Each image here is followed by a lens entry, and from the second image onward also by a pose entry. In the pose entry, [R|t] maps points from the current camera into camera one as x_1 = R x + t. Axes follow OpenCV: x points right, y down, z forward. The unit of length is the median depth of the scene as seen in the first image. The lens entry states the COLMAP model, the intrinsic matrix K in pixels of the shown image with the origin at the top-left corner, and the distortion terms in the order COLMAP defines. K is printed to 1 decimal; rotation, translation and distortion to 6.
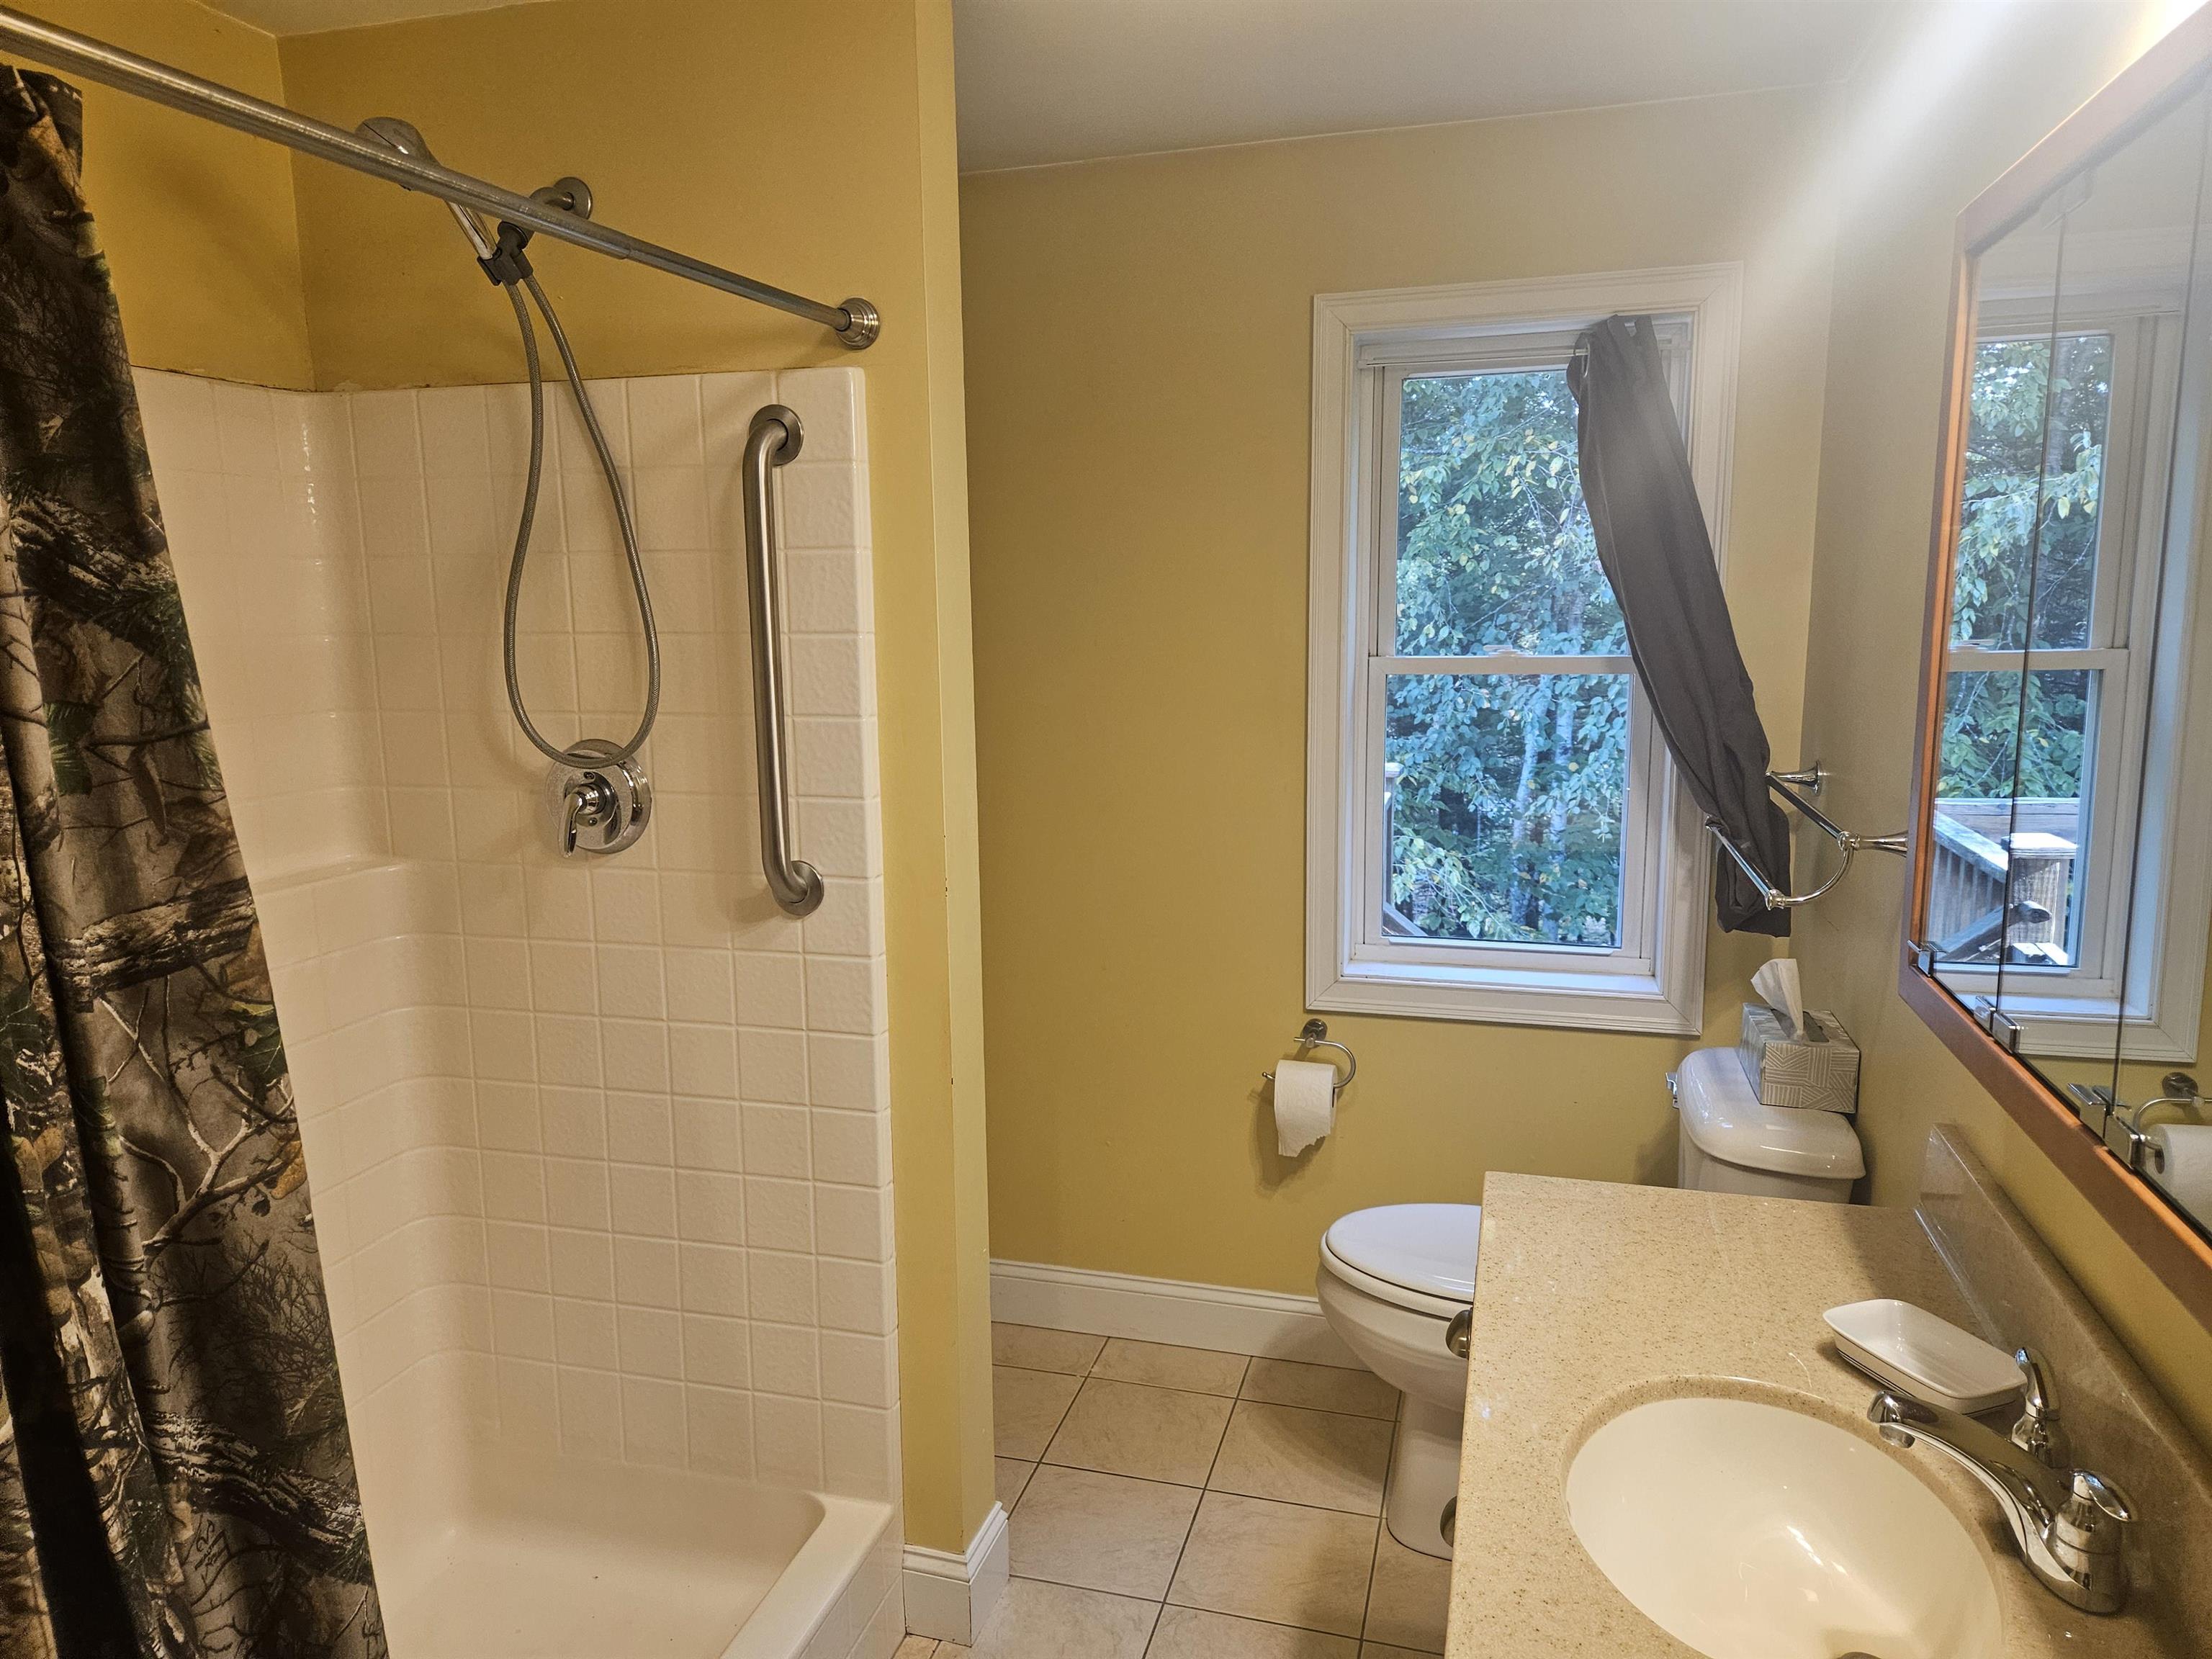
lens RADIAL K [[1446.0, 0, 1106.4], [0, 1446.0, 826.3], [0, 0, 1]] dist [0.007613, 0.000348]
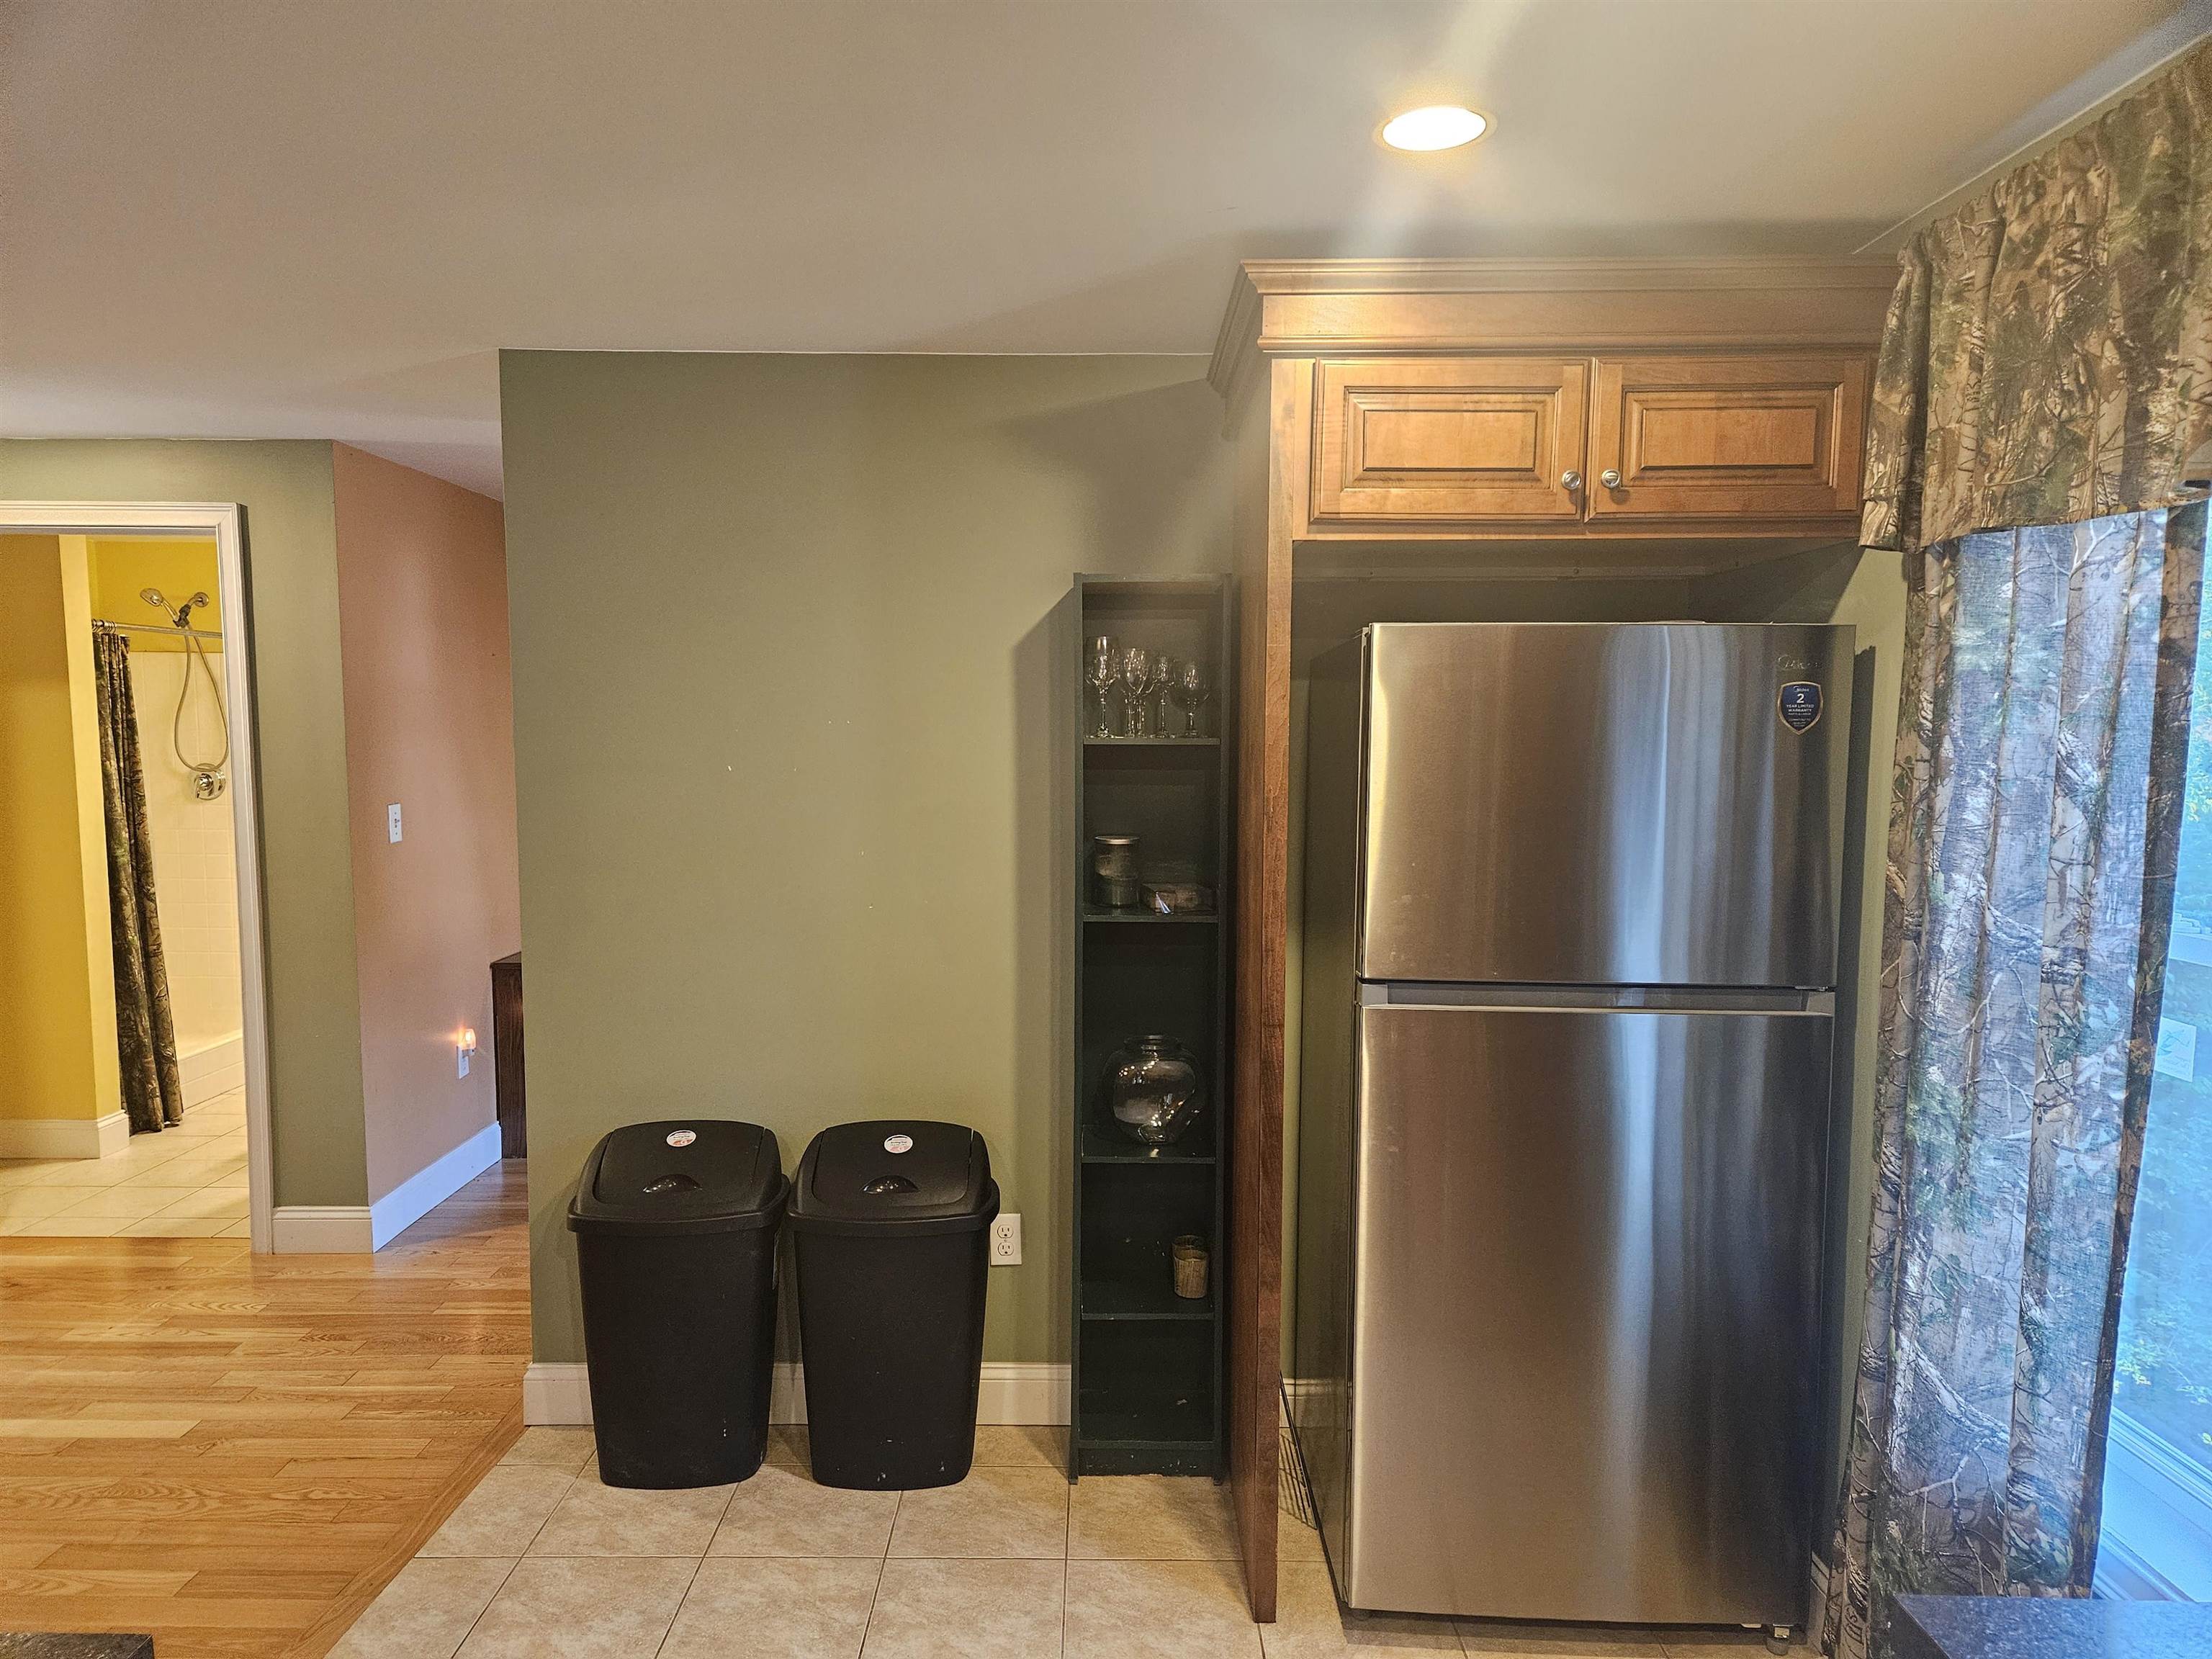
lens RADIAL K [[1446.0, 0, 1102.0], [0, 1446.0, 837.5], [0, 0, 1]] dist [0.007613, 0.000348]
pose [[0.963738, -0.005499, 0.266795, 0.684301], [0.023537, 0.997643, -0.064462, 0.351486], [-0.265811, 0.068404, 0.961595, -2.547902]]
